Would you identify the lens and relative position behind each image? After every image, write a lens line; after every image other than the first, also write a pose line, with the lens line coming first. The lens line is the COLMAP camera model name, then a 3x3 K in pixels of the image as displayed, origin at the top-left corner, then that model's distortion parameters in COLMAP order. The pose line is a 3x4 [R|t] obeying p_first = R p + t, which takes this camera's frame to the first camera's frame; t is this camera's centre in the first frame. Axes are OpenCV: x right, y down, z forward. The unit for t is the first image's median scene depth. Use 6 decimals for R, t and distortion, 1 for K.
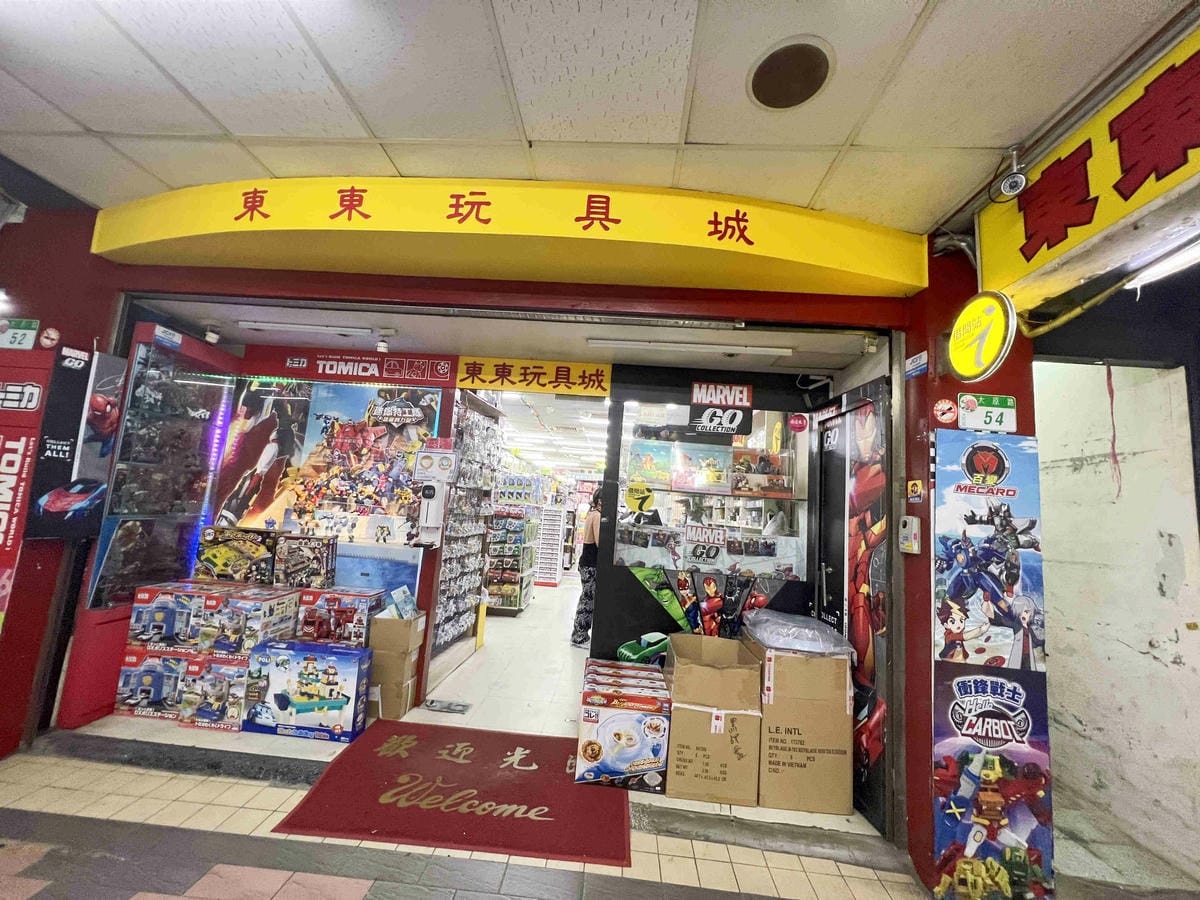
lens RADIAL K [[481.1, 0, 600.0], [0, 481.1, 450.0], [0, 0, 1]] dist [-0.002929, -0.000123]
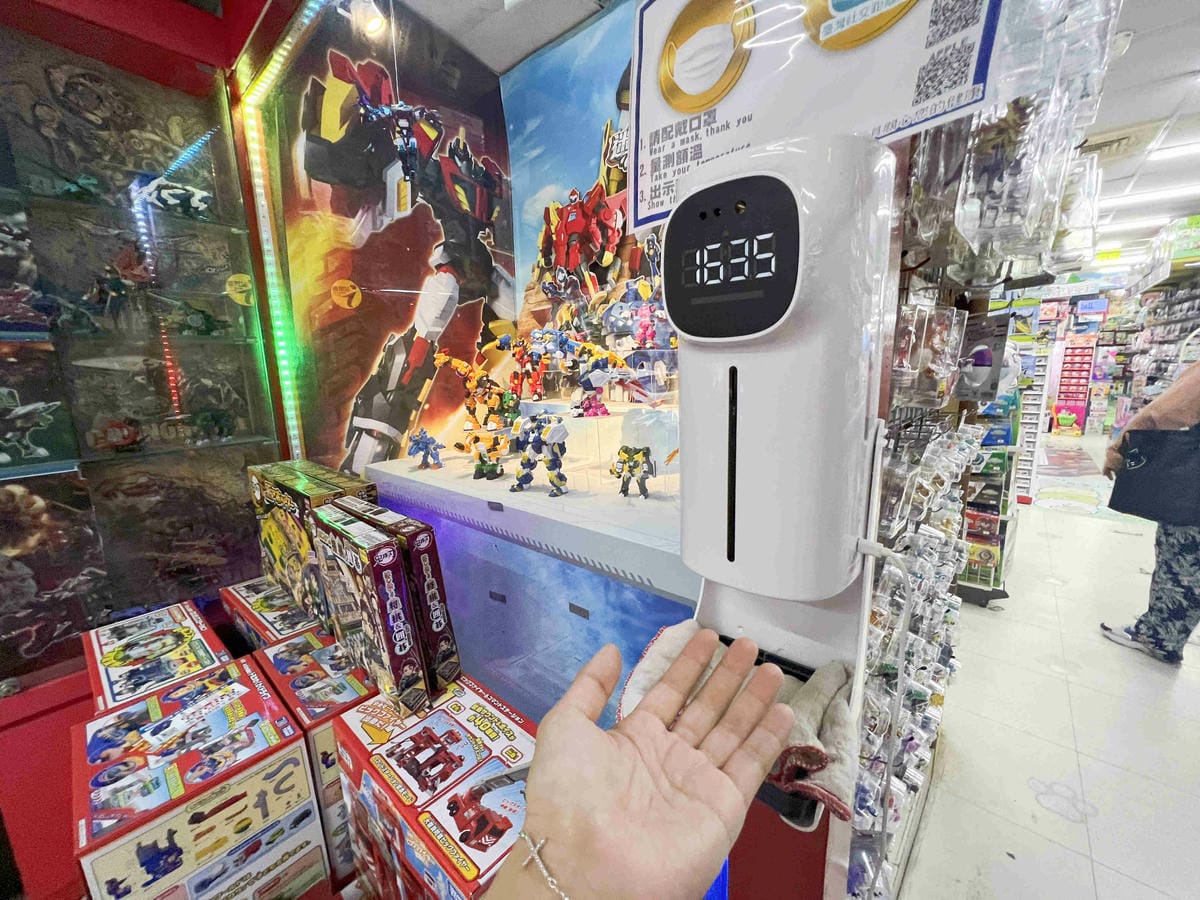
lens RADIAL K [[481.1, 0, 600.0], [0, 481.1, 450.0], [0, 0, 1]] dist [-0.002929, -0.000123]
pose [[0.772334, 0.022208, -0.634829, -0.278705], [0.158782, 0.960914, 0.226789, 0.086808], [0.615052, -0.275956, 0.738620, 0.802518]]
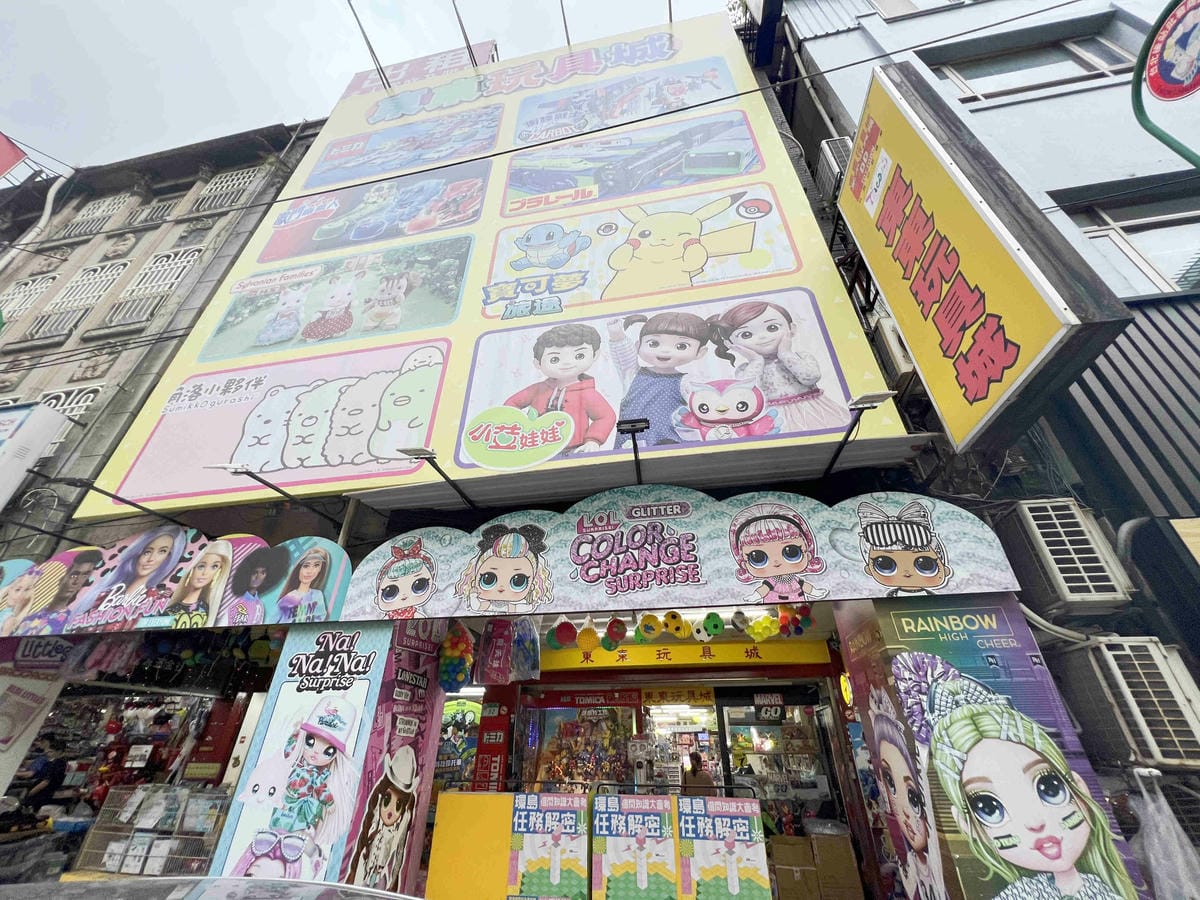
lens RADIAL K [[481.1, 0, 600.0], [0, 481.1, 450.0], [0, 0, 1]] dist [-0.002929, -0.000123]
pose [[0.986388, -0.141540, -0.083692, -0.135511], [0.091010, 0.893844, -0.439044, -0.213739], [0.136950, 0.425451, 0.894559, -1.347790]]
